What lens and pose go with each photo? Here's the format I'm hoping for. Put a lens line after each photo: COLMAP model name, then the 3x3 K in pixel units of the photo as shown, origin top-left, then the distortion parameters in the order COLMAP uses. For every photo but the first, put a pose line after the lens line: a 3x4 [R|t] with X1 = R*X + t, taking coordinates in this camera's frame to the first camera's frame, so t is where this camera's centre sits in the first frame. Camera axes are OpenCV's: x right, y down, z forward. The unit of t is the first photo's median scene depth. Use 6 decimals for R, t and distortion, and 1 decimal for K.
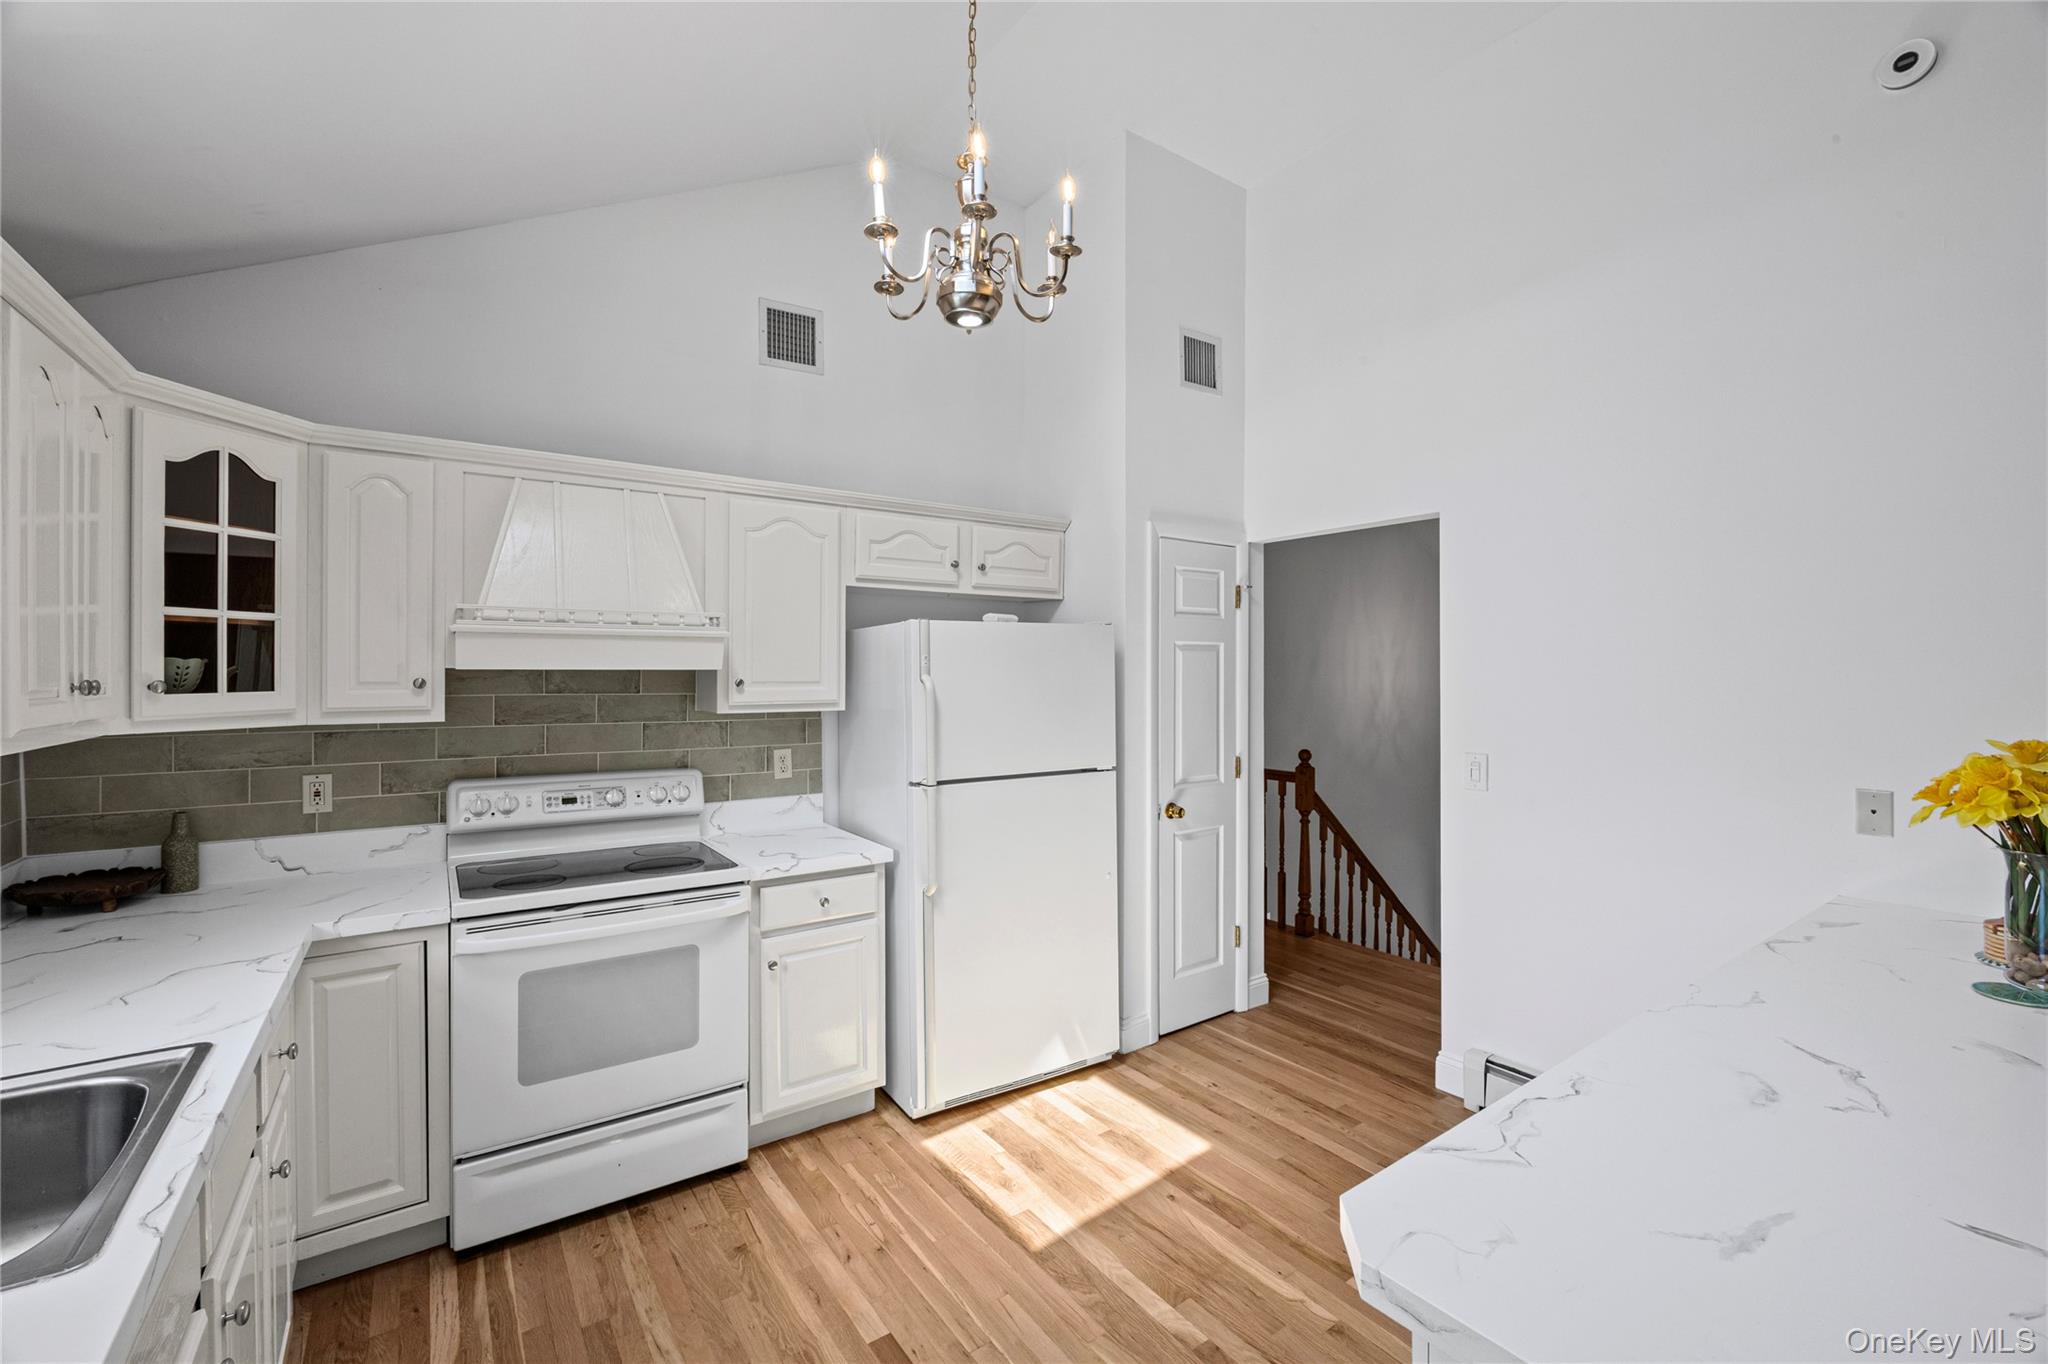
lens RADIAL K [[853.6, 0, 994.8], [0, 853.6, 669.8], [0, 0, 1]] dist [-0.012210, 0.000074]
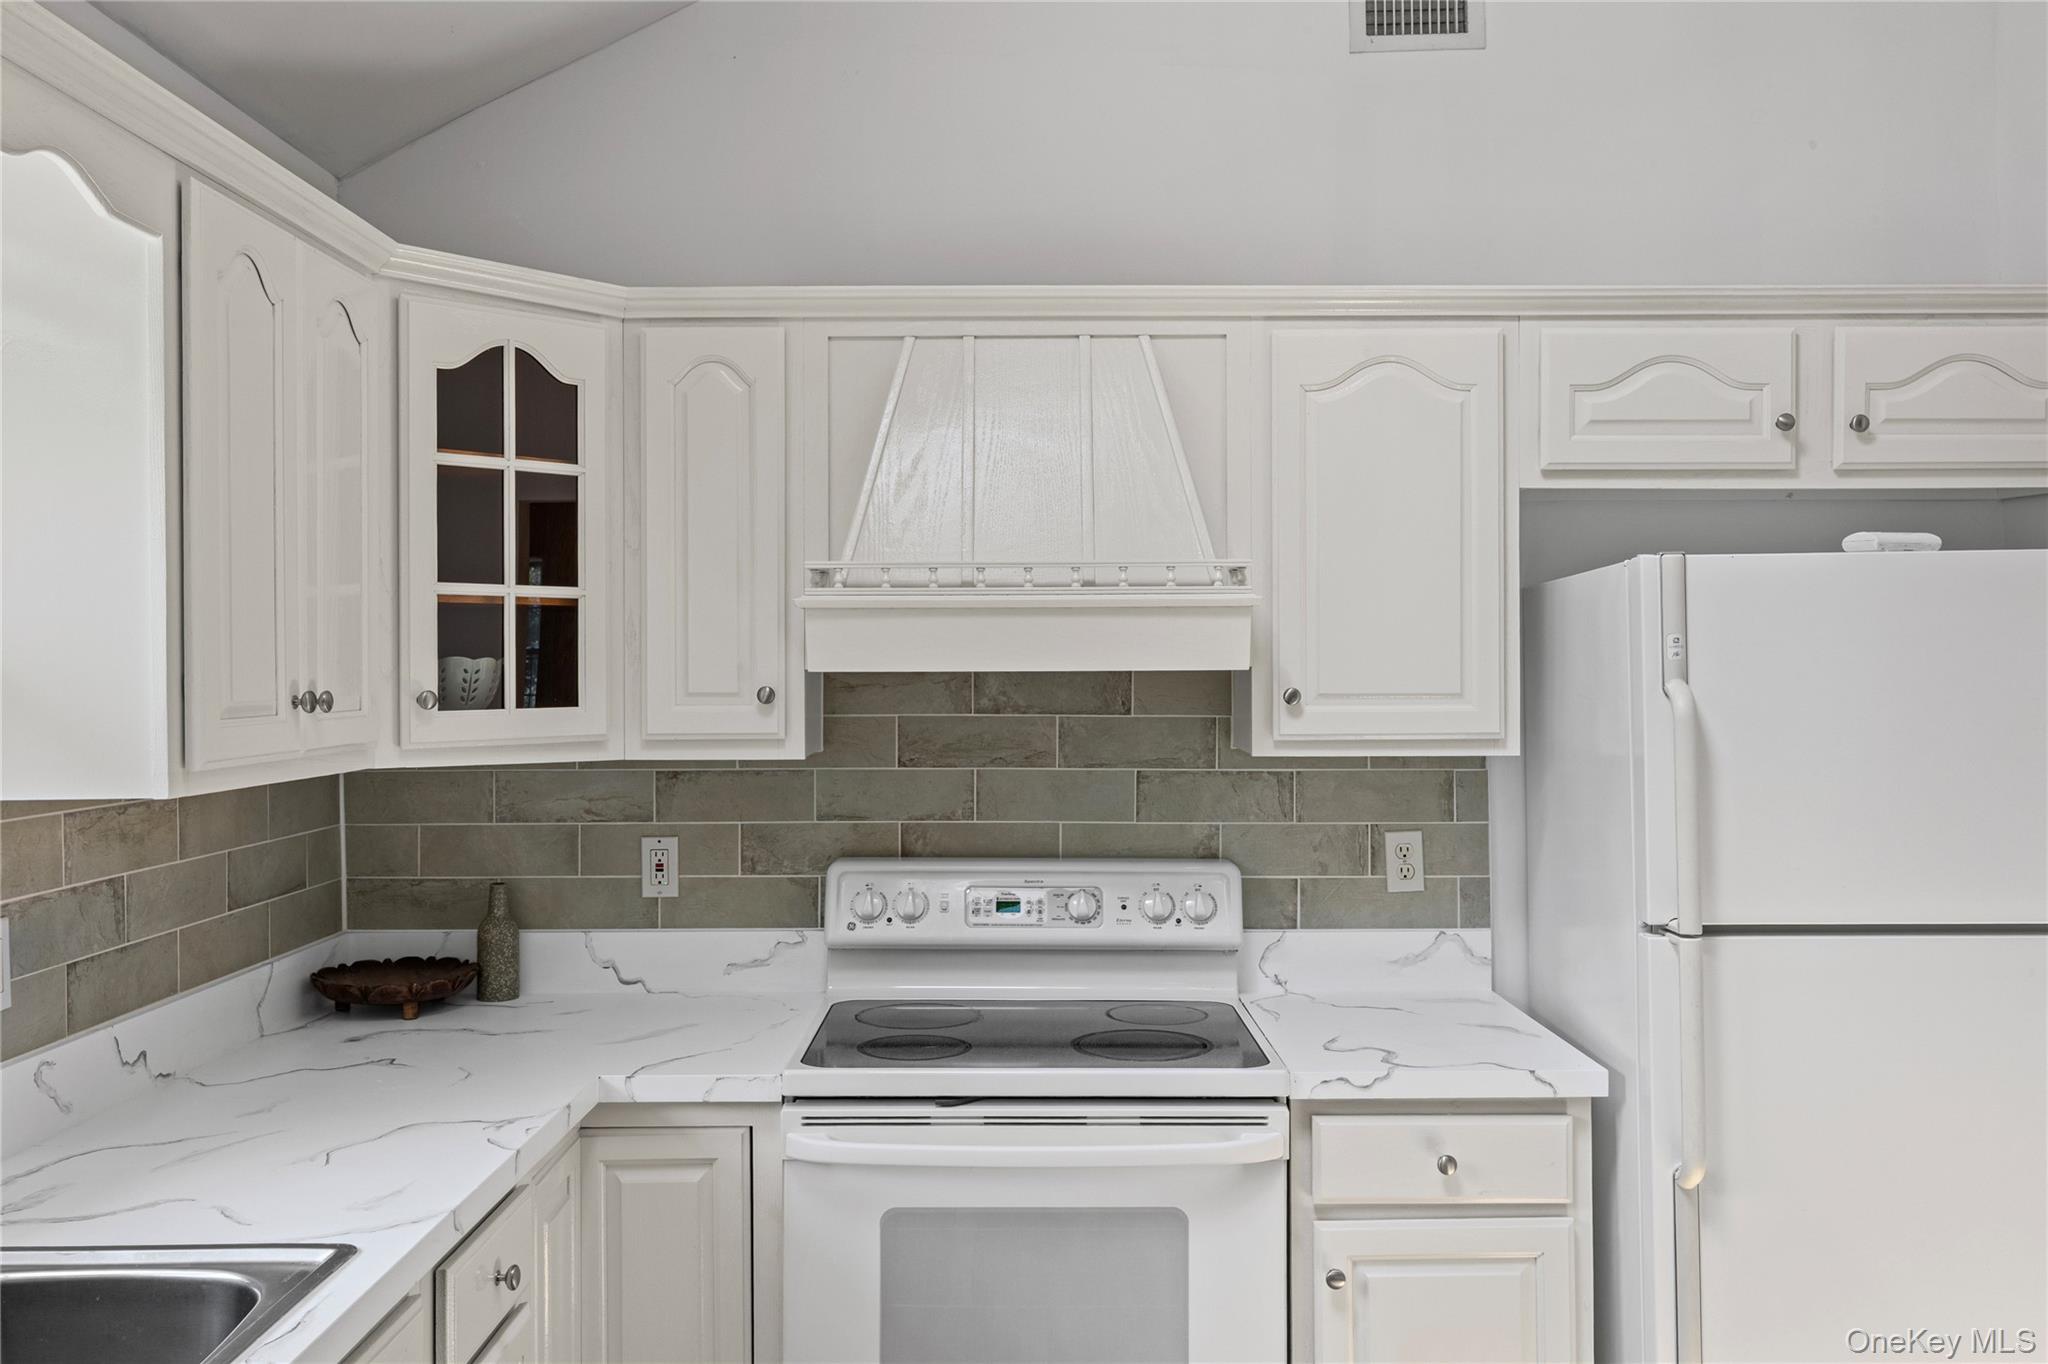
lens RADIAL K [[1638.9, 0, 1025.6], [0, 1638.9, 655.7], [0, 0, 1]] dist [0.003538, -0.005371]
pose [[0.831377, -0.008746, -0.555640, 0.114931], [0.005581, 0.999957, -0.007390, -0.002294], [0.555681, 0.003043, 0.831390, 0.123627]]
